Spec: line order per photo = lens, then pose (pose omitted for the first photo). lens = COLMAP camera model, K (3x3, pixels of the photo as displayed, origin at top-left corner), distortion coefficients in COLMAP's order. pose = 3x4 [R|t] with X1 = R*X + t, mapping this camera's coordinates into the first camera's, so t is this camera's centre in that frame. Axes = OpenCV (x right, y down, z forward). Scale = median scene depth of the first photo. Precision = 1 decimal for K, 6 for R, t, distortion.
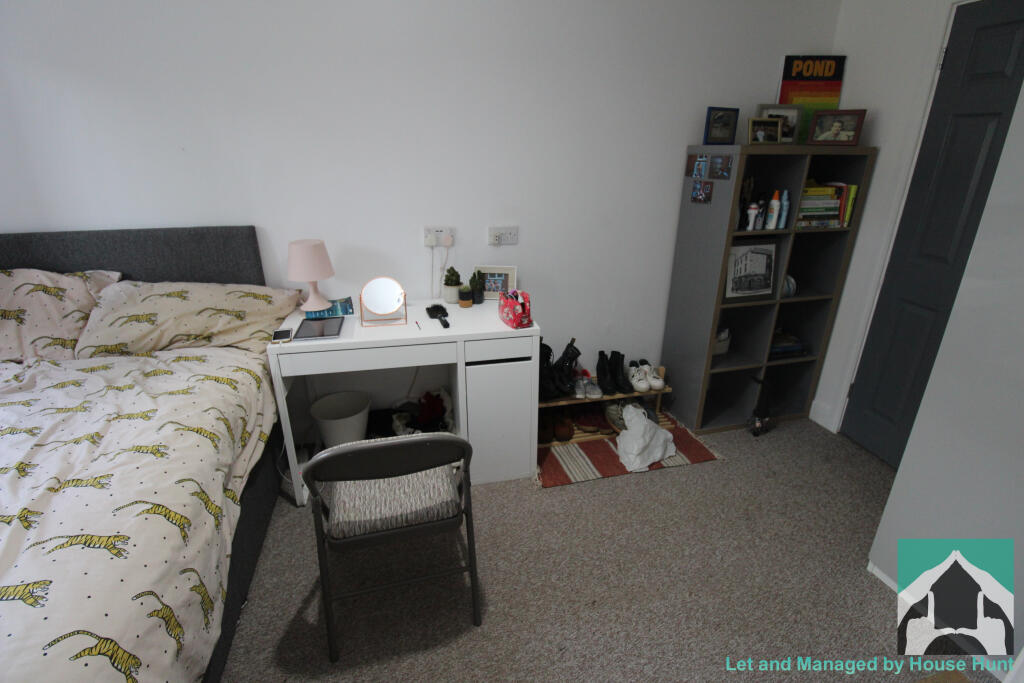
lens RADIAL K [[487.2, 0, 514.8], [0, 487.2, 337.2], [0, 0, 1]] dist [0.000542, -0.010247]
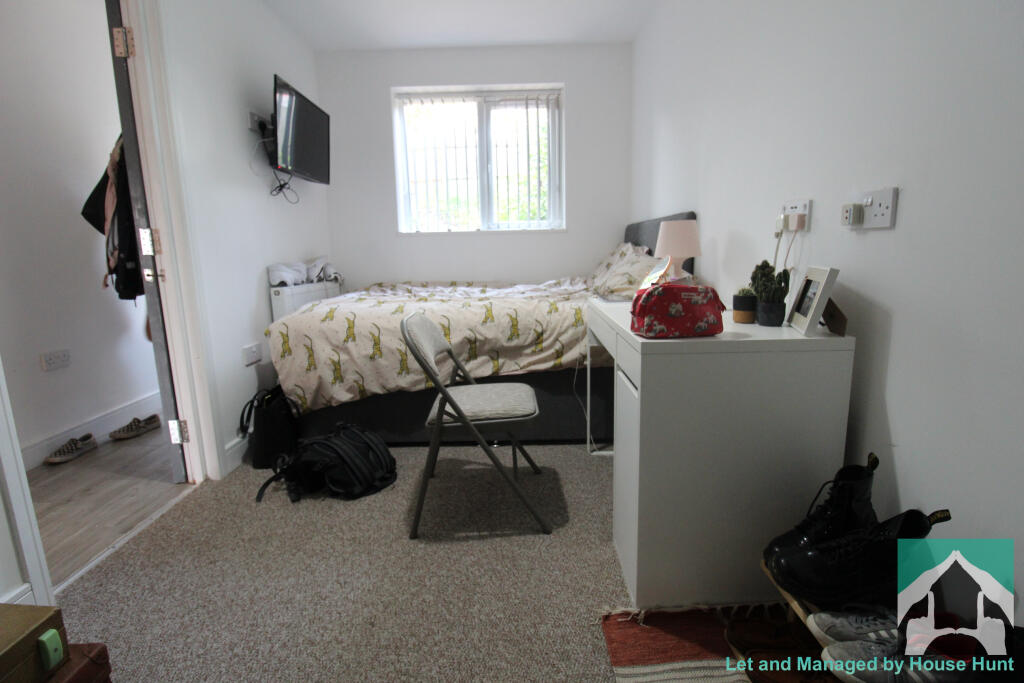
lens RADIAL K [[487.2, 0, 514.8], [0, 487.2, 337.2], [0, 0, 1]] dist [0.000542, -0.010247]
pose [[-0.259425, 0.172247, -0.950279, 0.794859], [-0.328829, 0.909420, 0.254611, -0.150129], [0.908058, 0.378532, -0.179287, 1.222527]]
